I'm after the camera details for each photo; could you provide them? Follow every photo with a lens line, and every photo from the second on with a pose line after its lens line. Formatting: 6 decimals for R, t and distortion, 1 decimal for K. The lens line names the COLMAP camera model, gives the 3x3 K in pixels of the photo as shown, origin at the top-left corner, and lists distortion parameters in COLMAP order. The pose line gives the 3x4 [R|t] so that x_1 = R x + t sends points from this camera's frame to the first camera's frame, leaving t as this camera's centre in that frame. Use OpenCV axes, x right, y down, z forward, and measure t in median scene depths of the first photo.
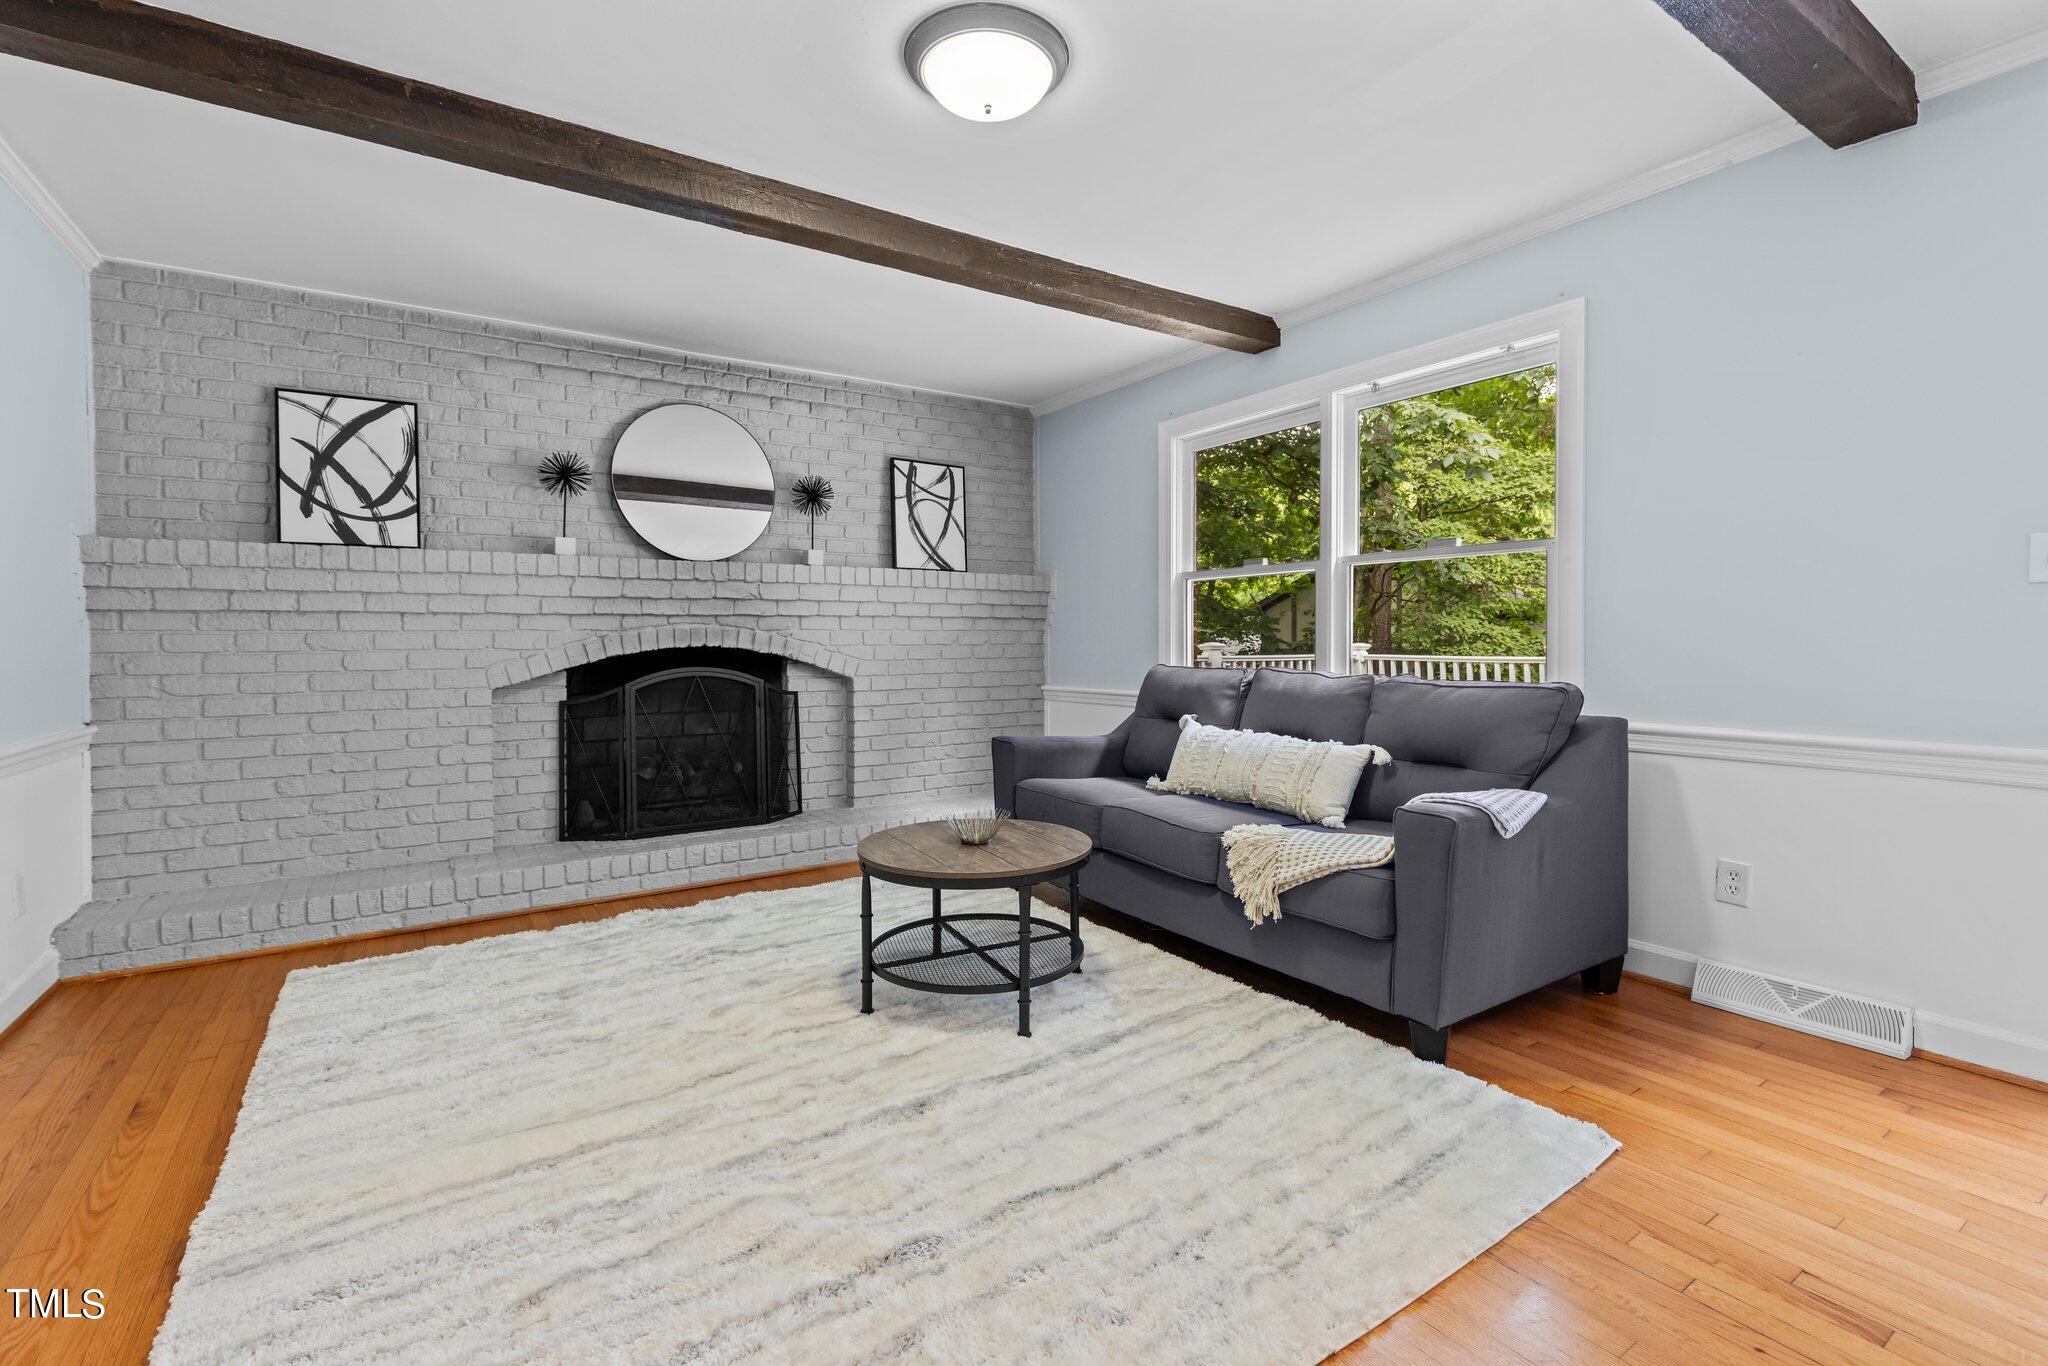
lens RADIAL K [[921.2, 0, 1031.4], [0, 921.2, 664.7], [0, 0, 1]] dist [0.004259, -0.001873]
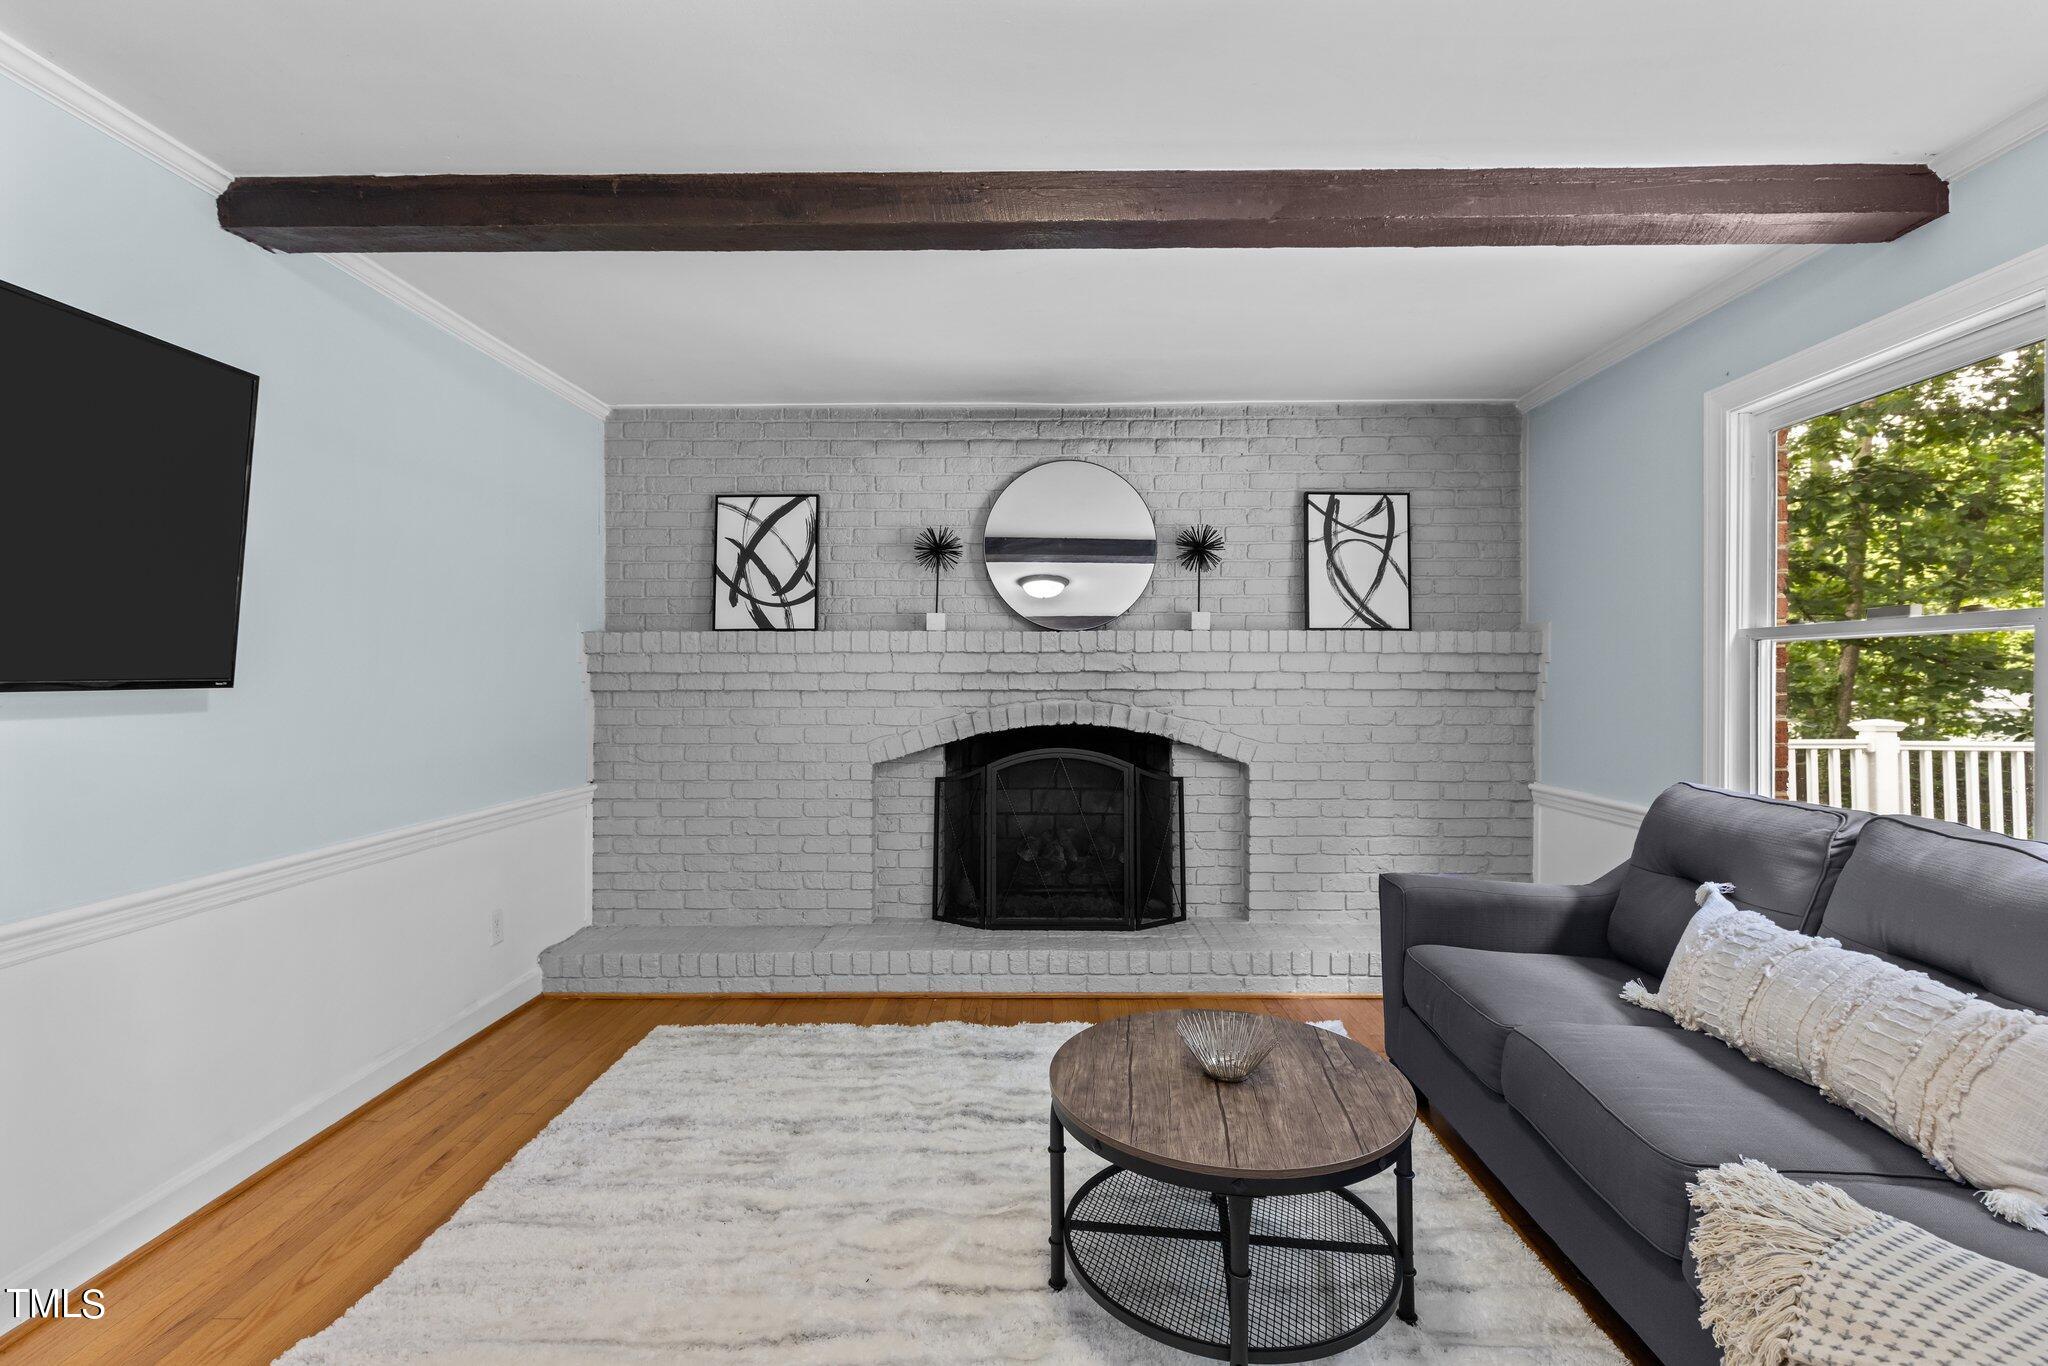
lens RADIAL K [[921.2, 0, 1021.0], [0, 921.2, 686.7], [0, 0, 1]] dist [0.004259, -0.001873]
pose [[0.822502, 0.009984, -0.568675, 0.134341], [-0.019818, 0.999742, -0.011113, -0.052521], [0.568417, 0.020410, 0.822487, 0.256282]]
